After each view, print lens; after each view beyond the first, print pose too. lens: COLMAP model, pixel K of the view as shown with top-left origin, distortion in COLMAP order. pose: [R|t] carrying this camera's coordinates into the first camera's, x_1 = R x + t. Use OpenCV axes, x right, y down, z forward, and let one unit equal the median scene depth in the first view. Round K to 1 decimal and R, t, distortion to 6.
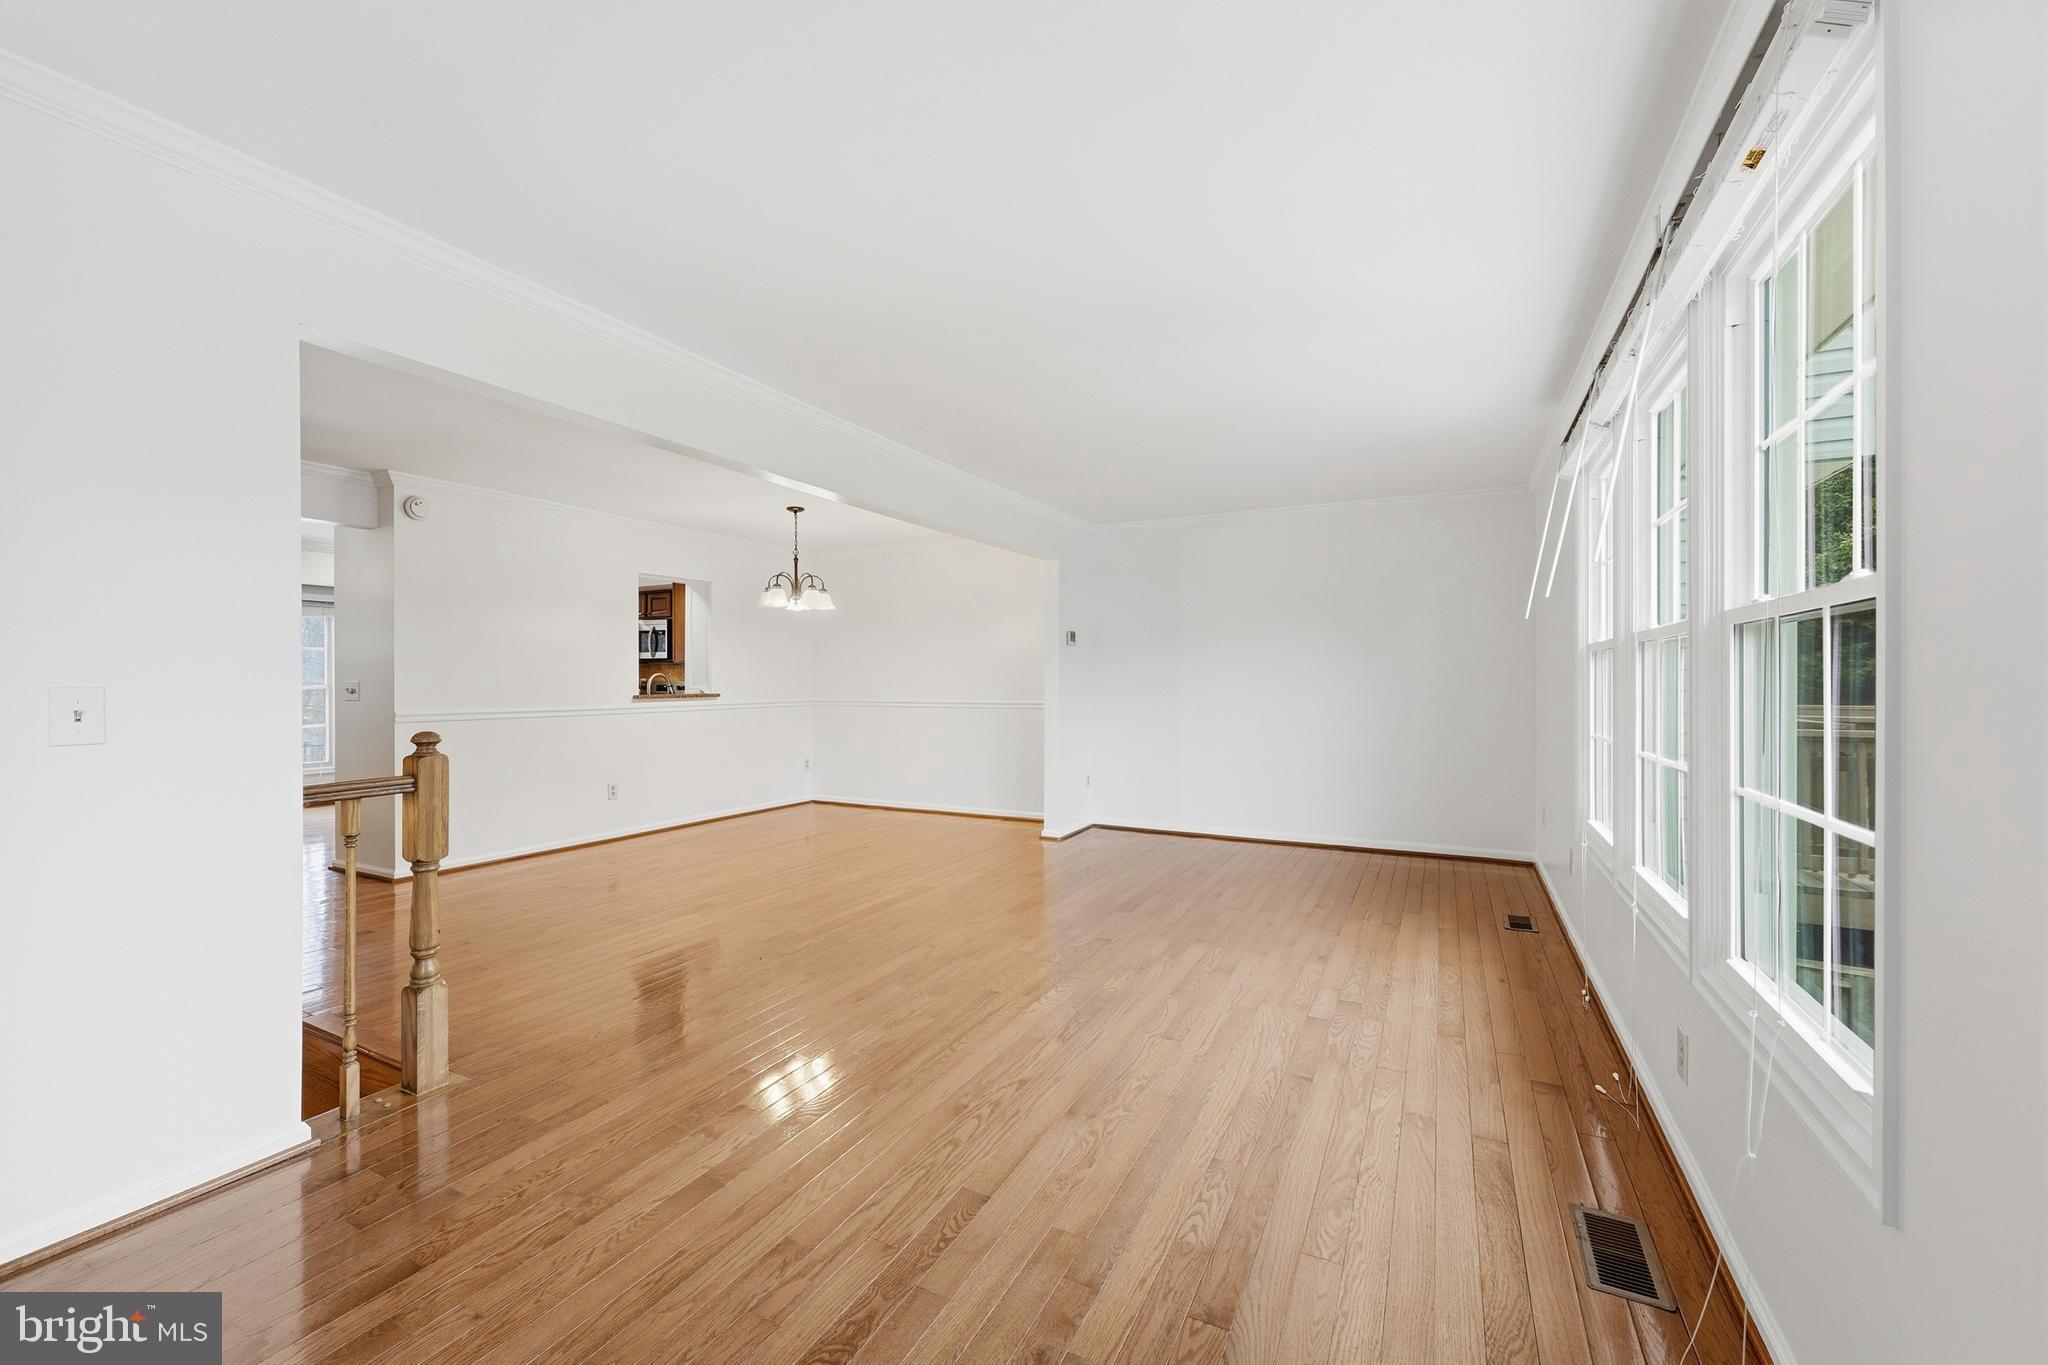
lens RADIAL K [[829.7, 0, 1021.9], [0, 829.7, 674.7], [0, 0, 1]] dist [-0.001939, -0.000616]
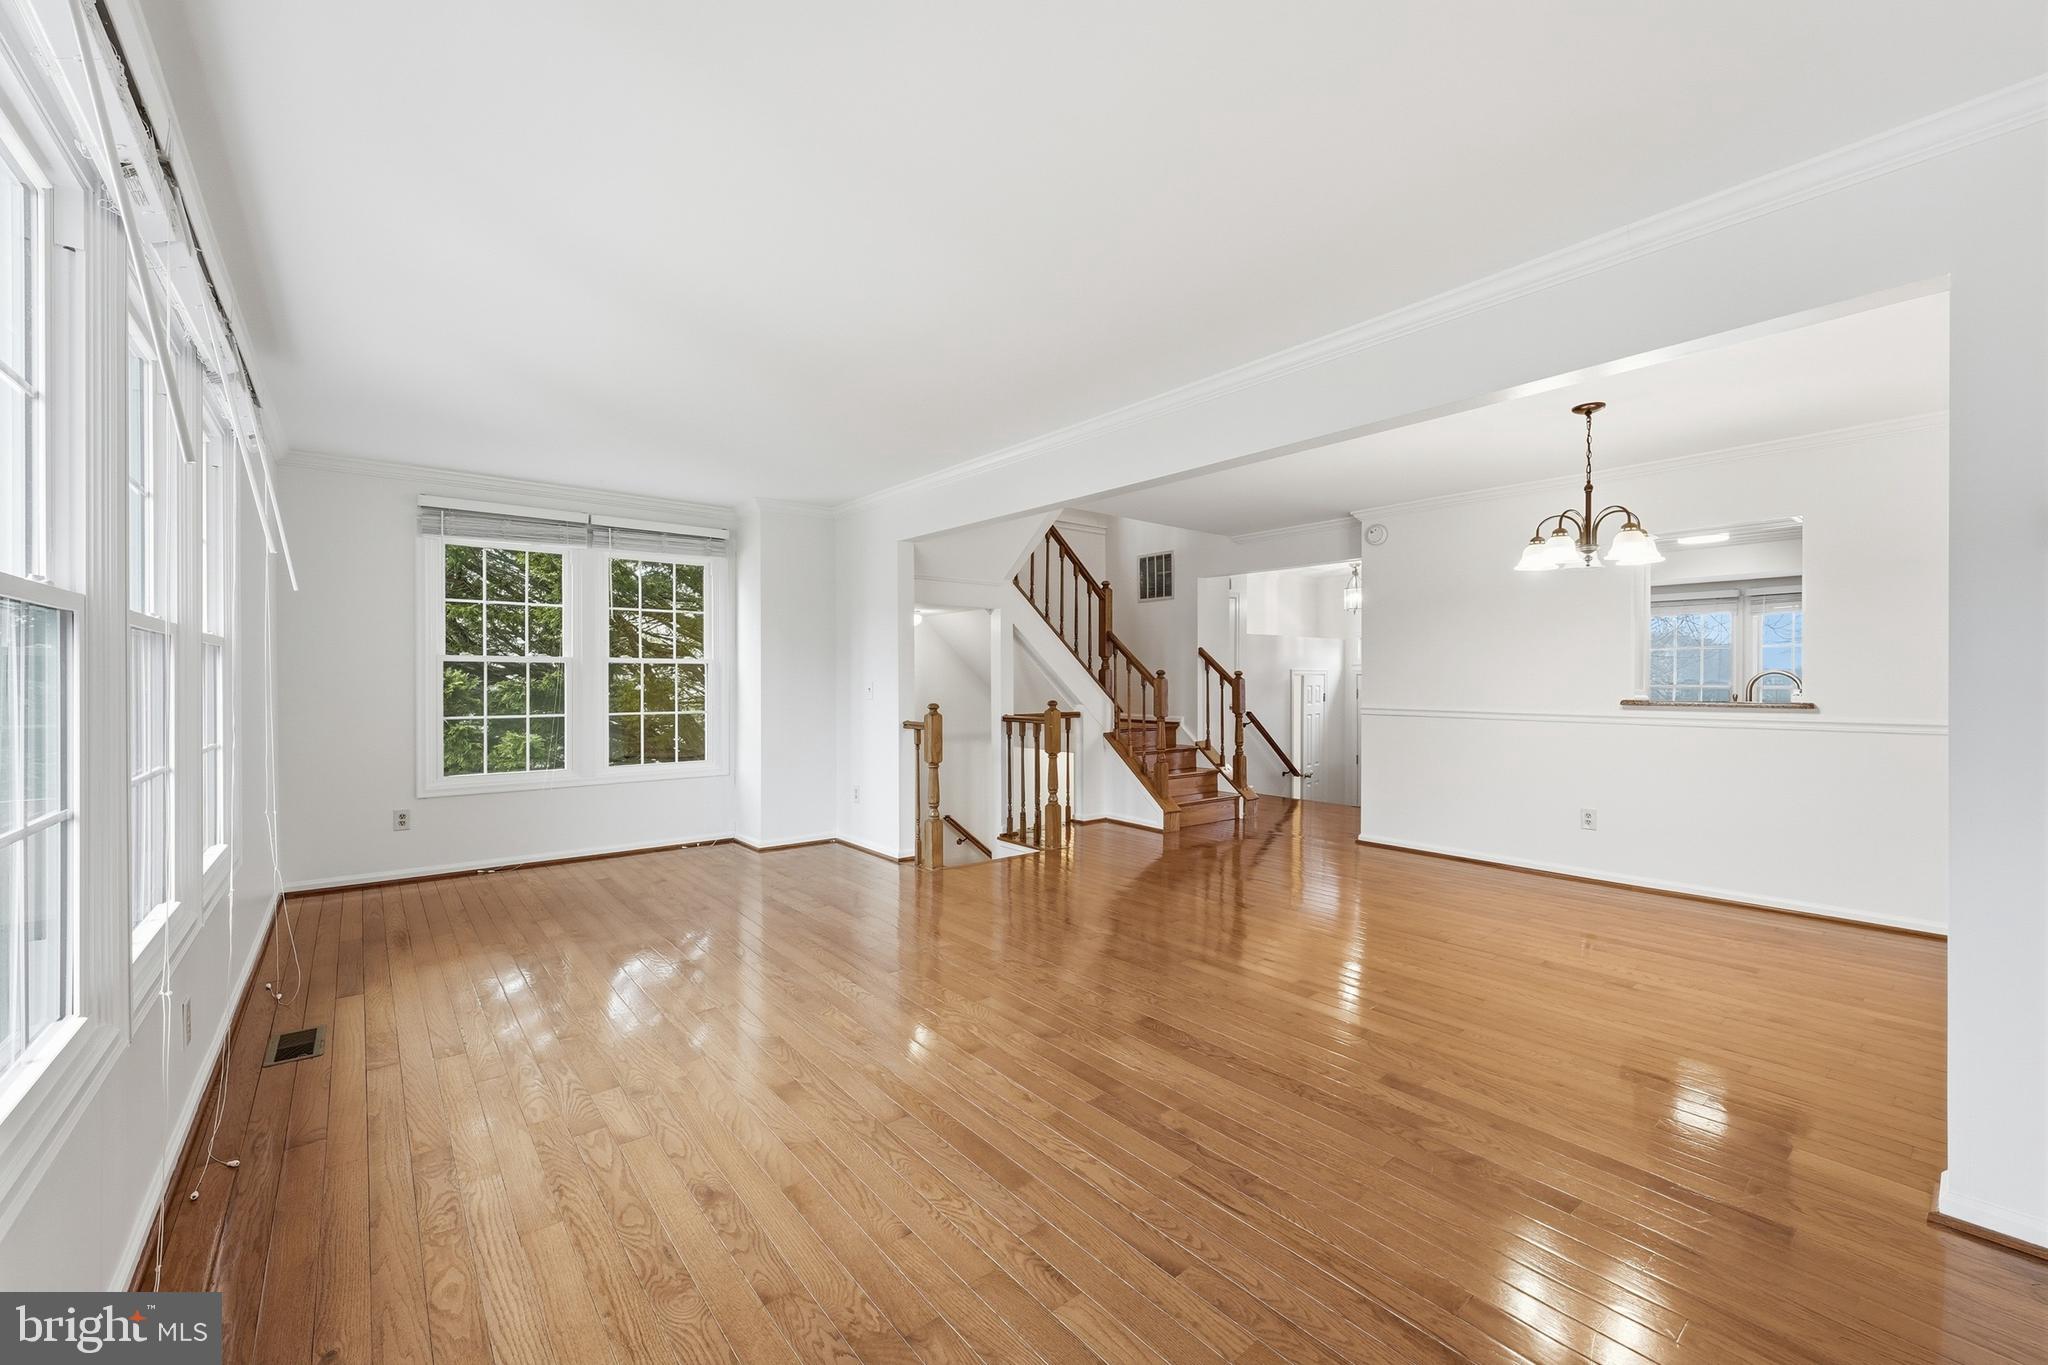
lens RADIAL K [[829.7, 0, 1021.9], [0, 829.7, 674.7], [0, 0, 1]] dist [-0.001939, -0.000616]
pose [[-0.410884, -0.004129, -0.911678, 0.917350], [0.004826, 0.999966, -0.006703, 0.010470], [0.911675, -0.007154, -0.410850, 1.676943]]
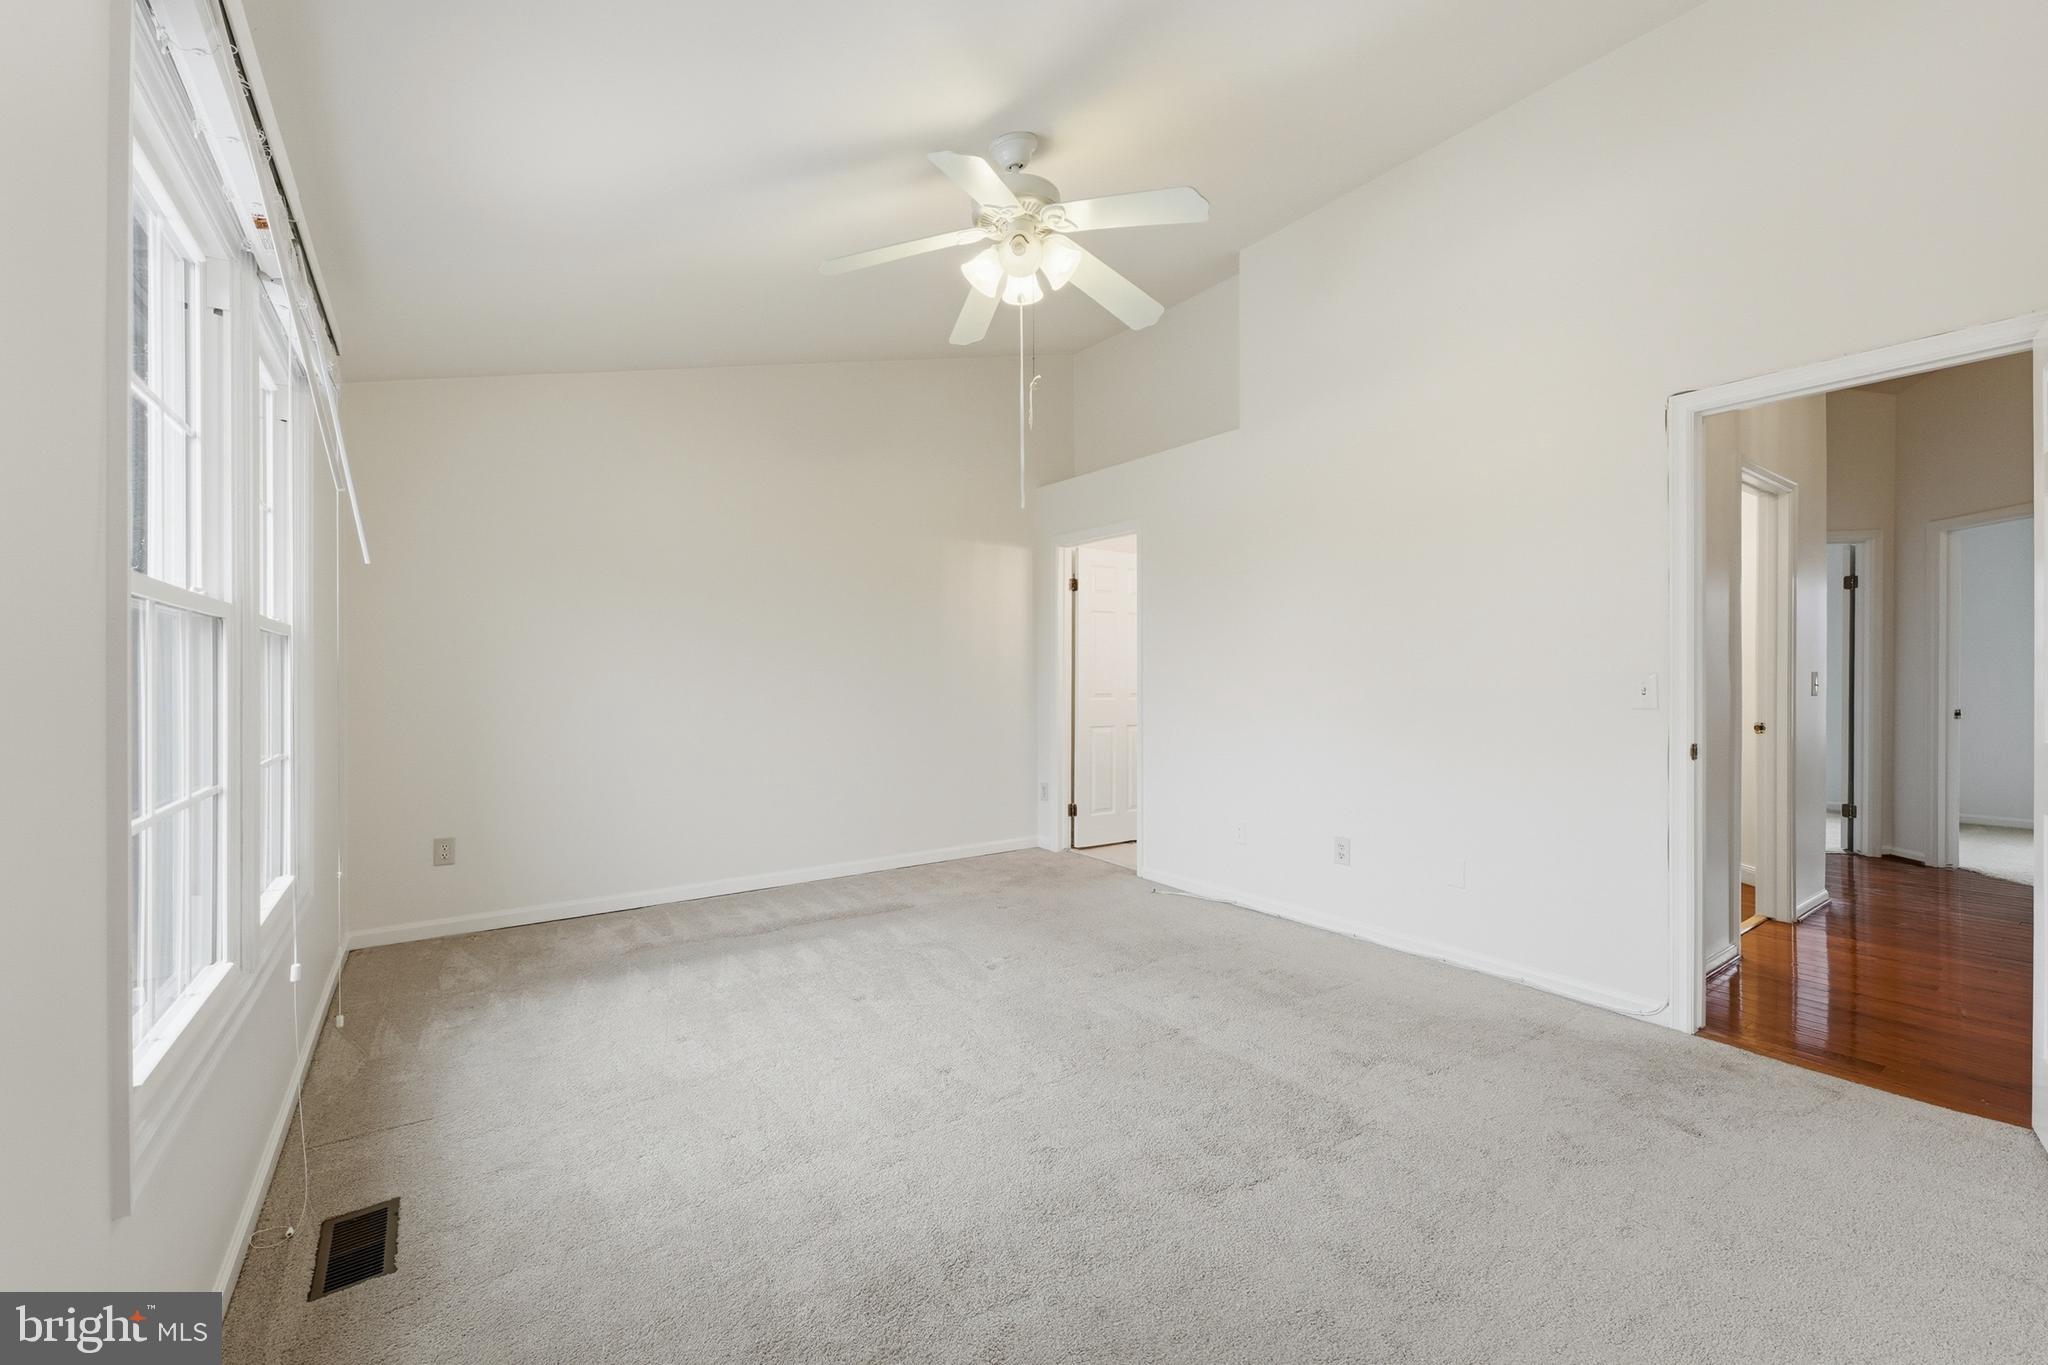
lens RADIAL K [[829.7, 0, 1021.9], [0, 829.7, 674.7], [0, 0, 1]] dist [-0.001939, -0.000616]
pose [[-0.475516, -0.000044, -0.879707, 0.988611], [0.003279, 0.999993, -0.001822, 0.008916], [0.879701, -0.003751, -0.475512, 1.812565]]
